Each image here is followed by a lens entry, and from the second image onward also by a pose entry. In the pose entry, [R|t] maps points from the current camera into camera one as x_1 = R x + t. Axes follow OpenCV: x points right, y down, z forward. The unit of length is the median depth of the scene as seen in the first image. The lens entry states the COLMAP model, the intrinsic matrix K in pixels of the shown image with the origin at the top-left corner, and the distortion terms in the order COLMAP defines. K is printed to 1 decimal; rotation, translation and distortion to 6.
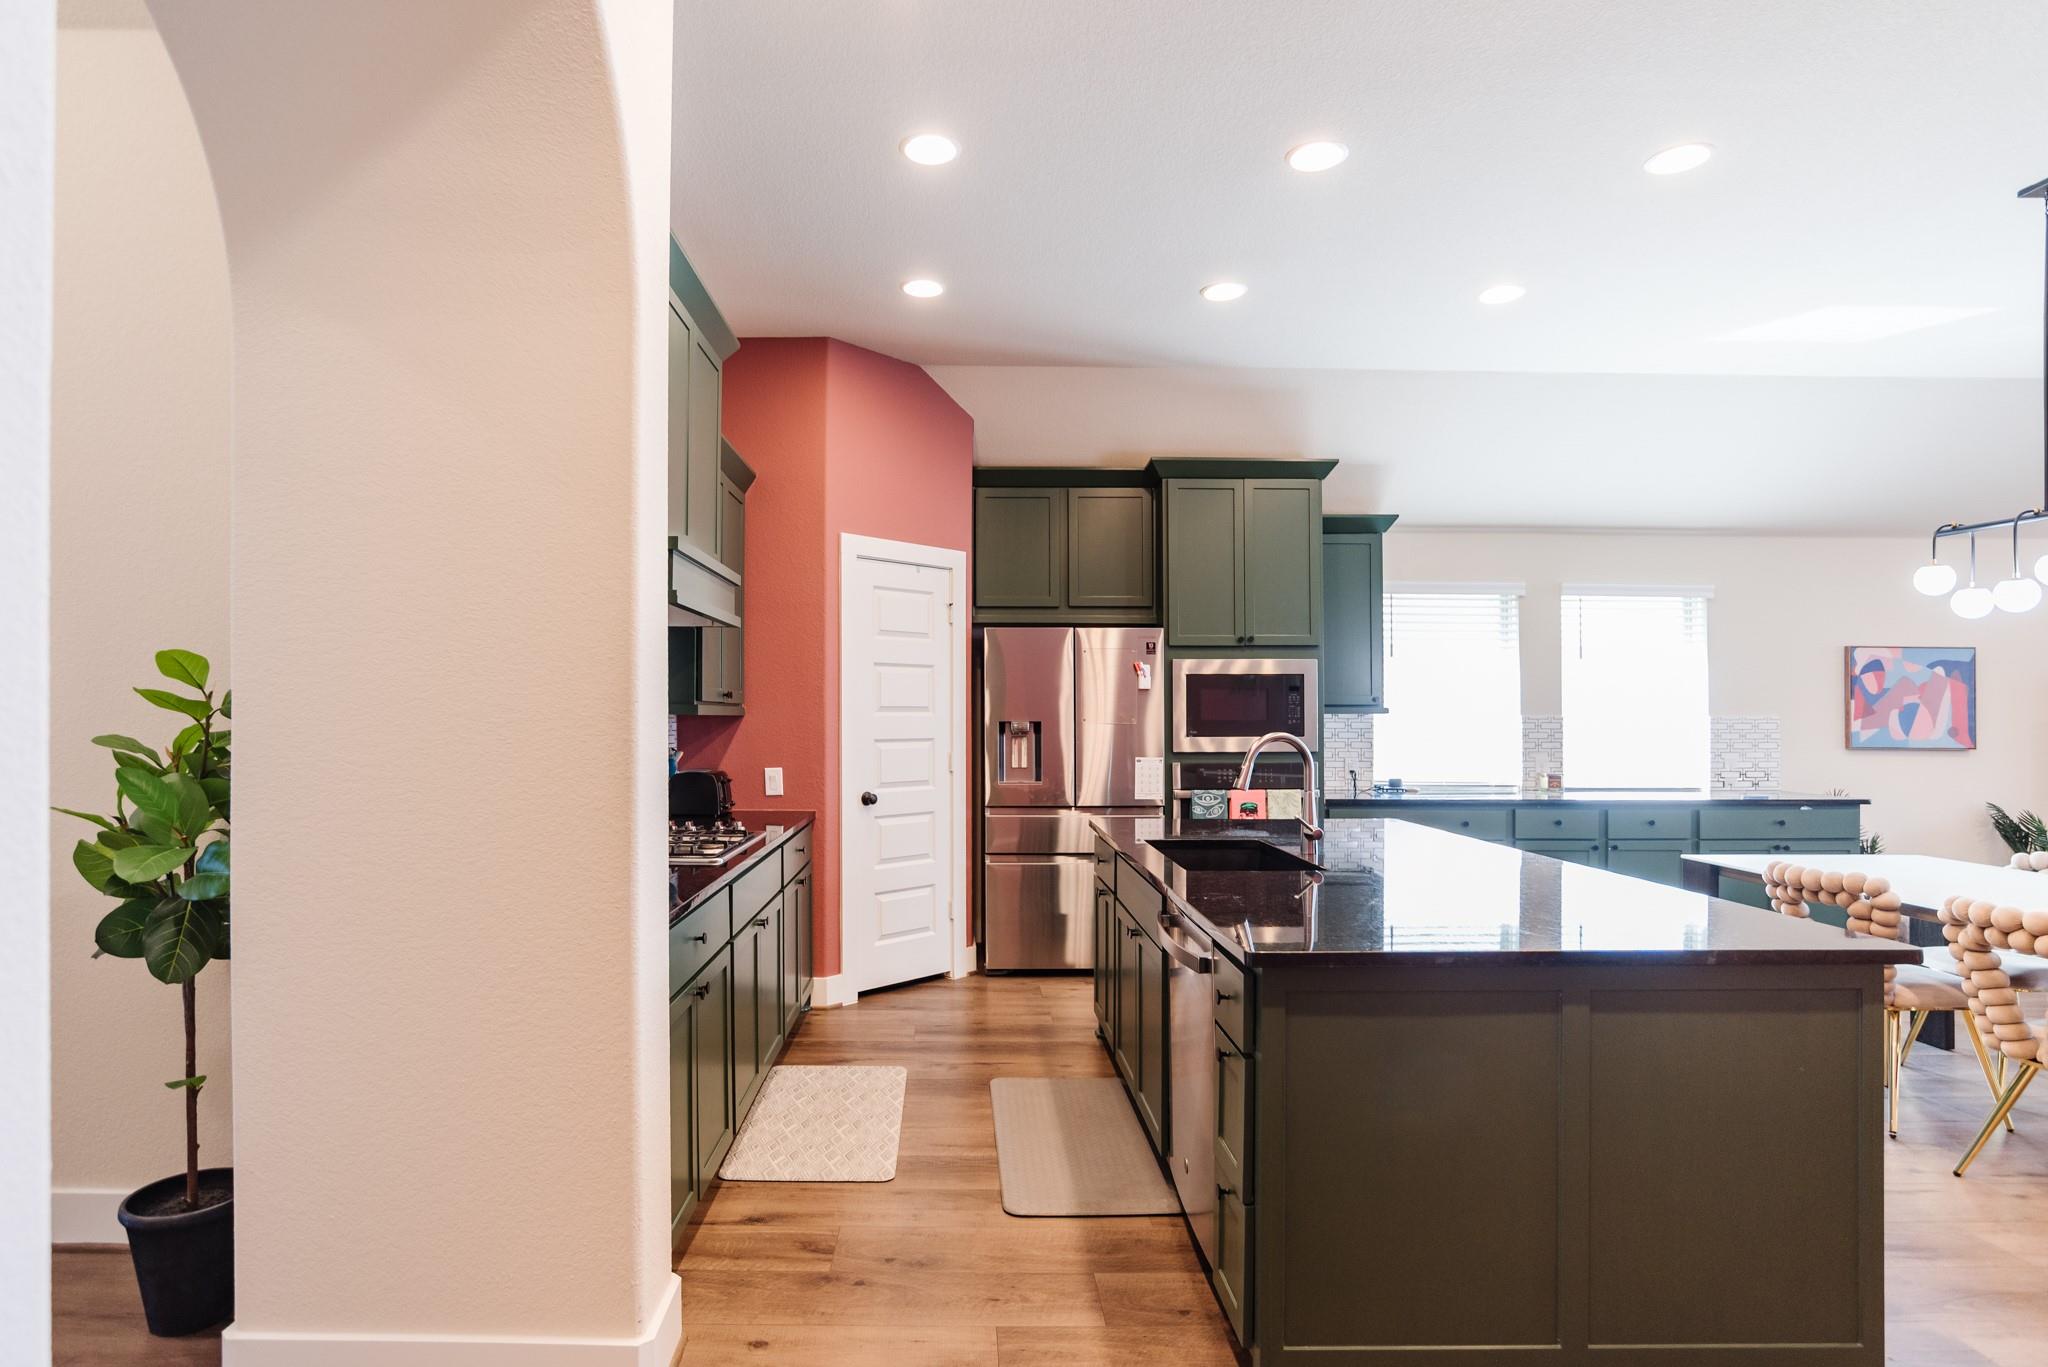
lens RADIAL K [[1127.2, 0, 991.1], [0, 1127.2, 709.1], [0, 0, 1]] dist [-0.001630, 0.008590]
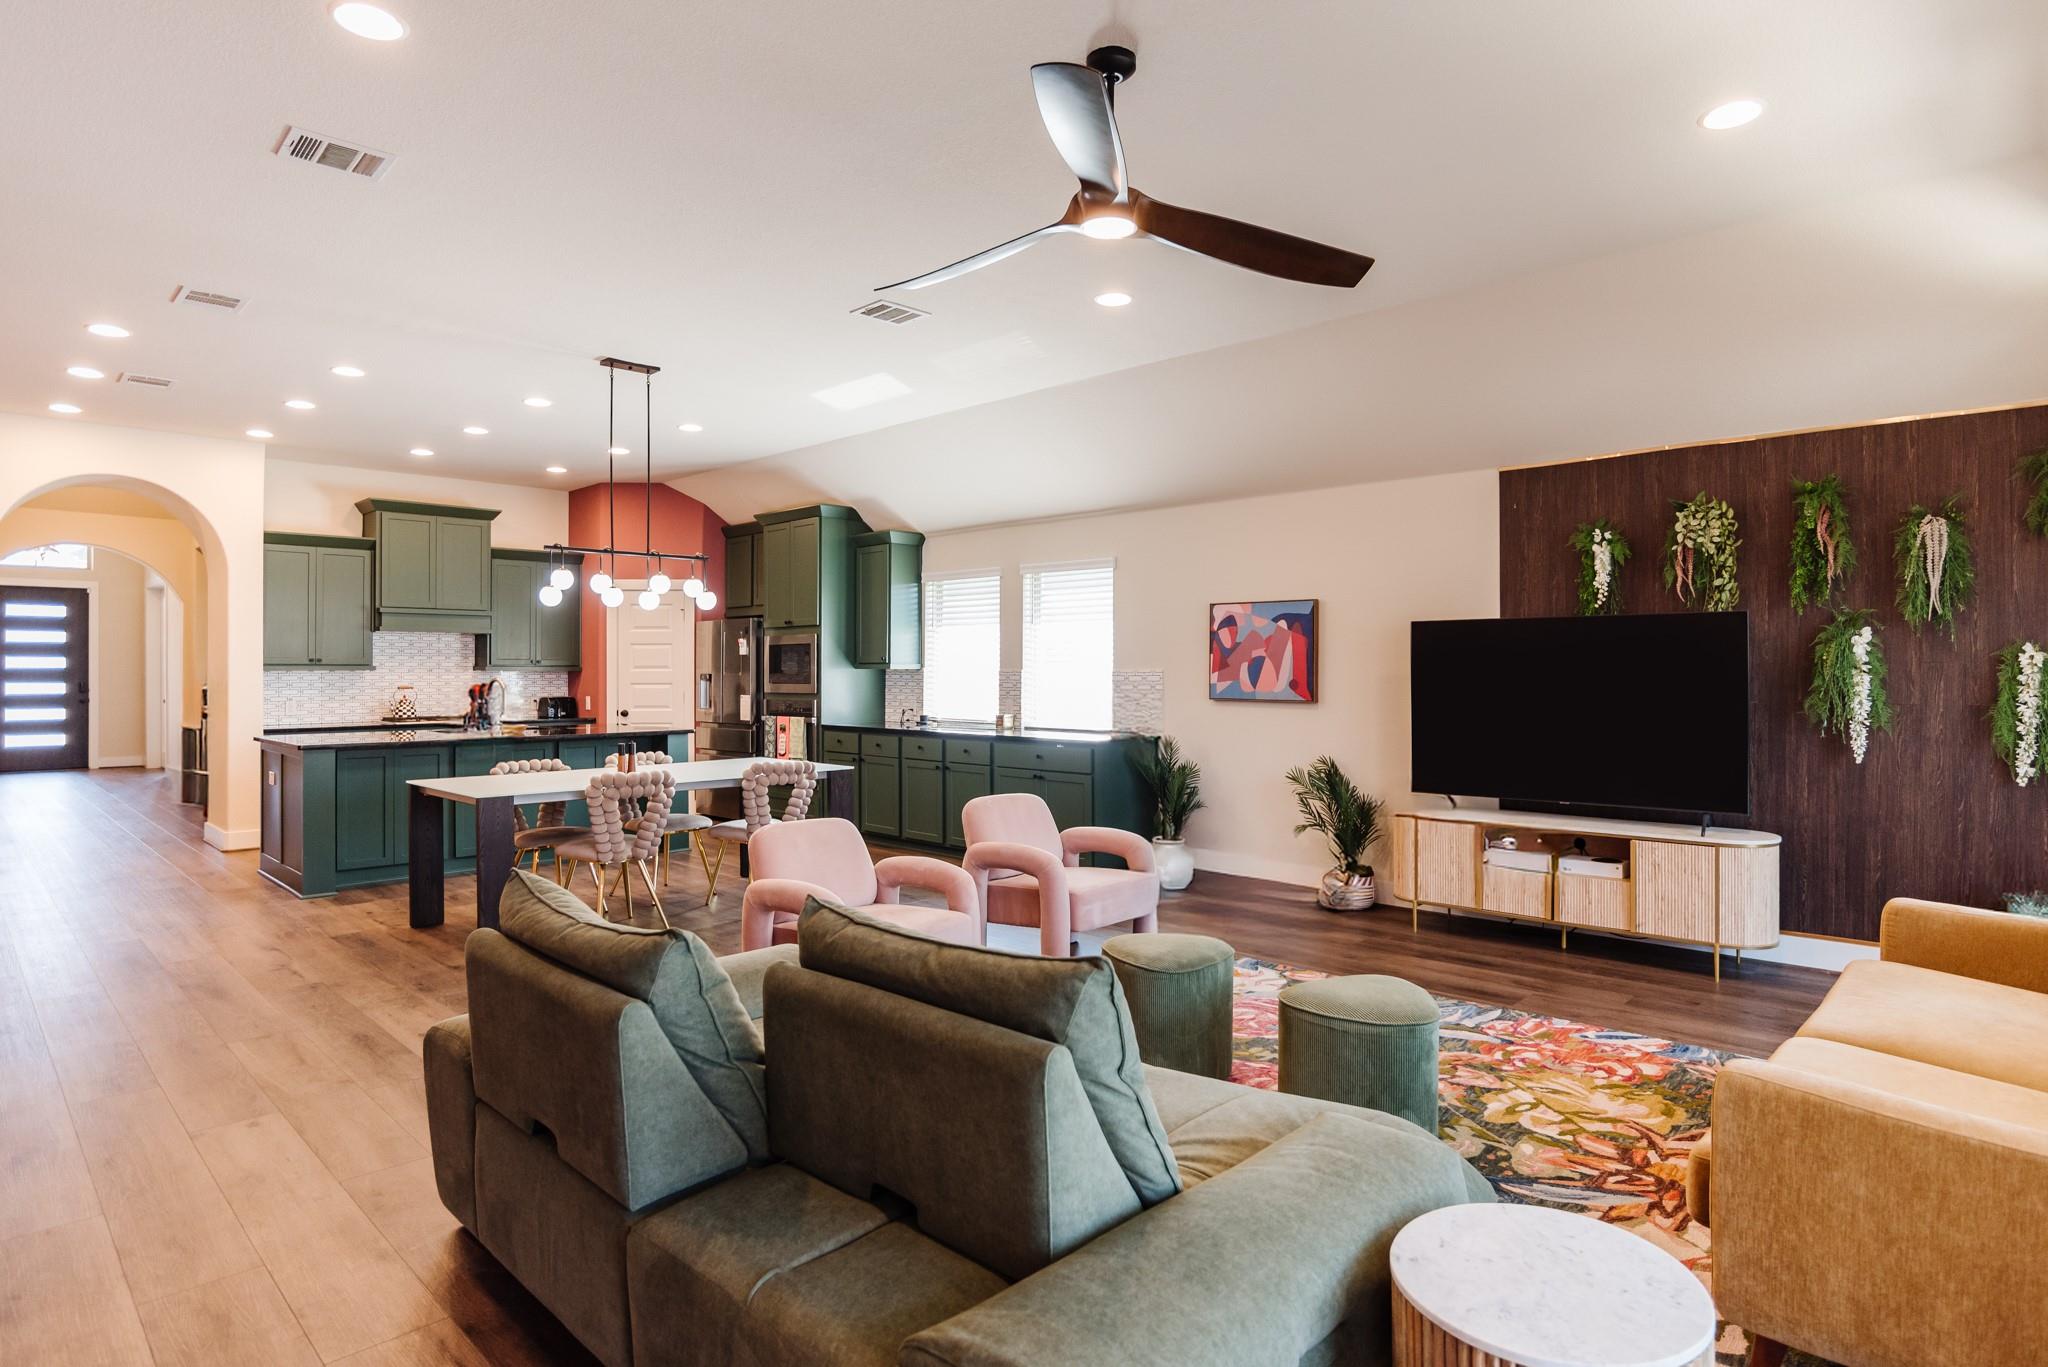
lens RADIAL K [[1091.0, 0, 1016.0], [0, 1091.0, 664.1], [0, 0, 1]] dist [-0.033974, 0.001060]
pose [[0.694295, -0.007459, -0.719652, 1.378870], [0.005818, 0.999972, -0.004751, 0.005277], [0.719667, -0.000888, 0.694319, 0.146707]]
